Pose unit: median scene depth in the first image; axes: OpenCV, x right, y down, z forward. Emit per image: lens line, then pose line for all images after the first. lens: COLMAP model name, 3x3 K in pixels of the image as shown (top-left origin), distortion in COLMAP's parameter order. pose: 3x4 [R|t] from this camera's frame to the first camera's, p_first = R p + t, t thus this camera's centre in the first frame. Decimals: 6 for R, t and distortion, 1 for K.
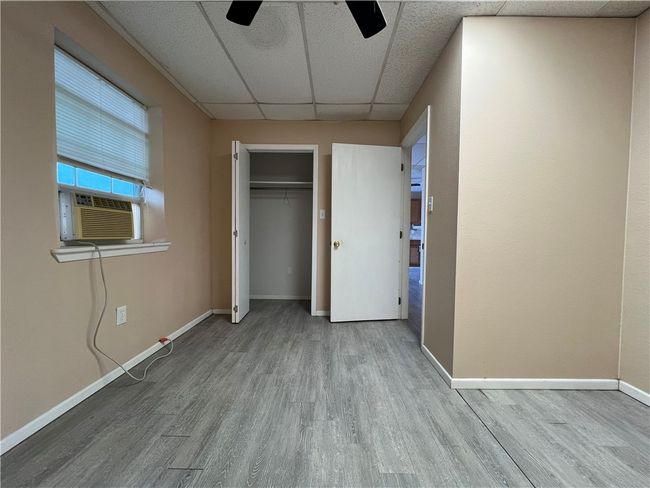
lens RADIAL K [[258.9, 0, 326.2], [0, 258.9, 245.9], [0, 0, 1]] dist [-0.002133, -0.000124]
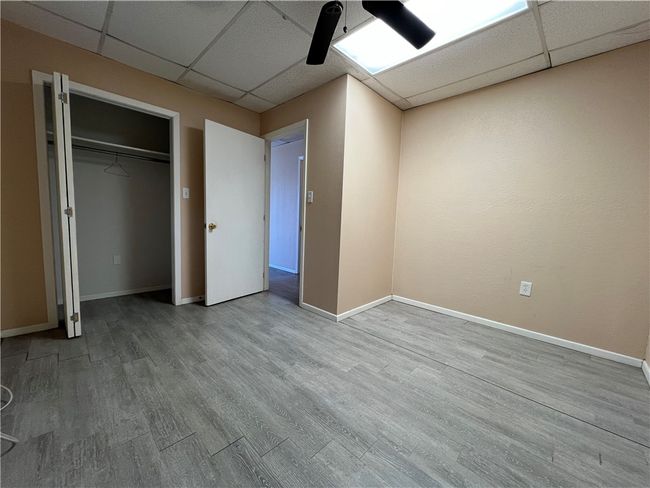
lens RADIAL K [[258.9, 0, 326.2], [0, 258.9, 245.9], [0, 0, 1]] dist [-0.002133, -0.000124]
pose [[0.684324, -0.059261, 0.726766, -0.549459], [0.000613, 0.996738, 0.080697, -0.017730], [-0.729177, -0.054778, 0.682129, 0.020893]]
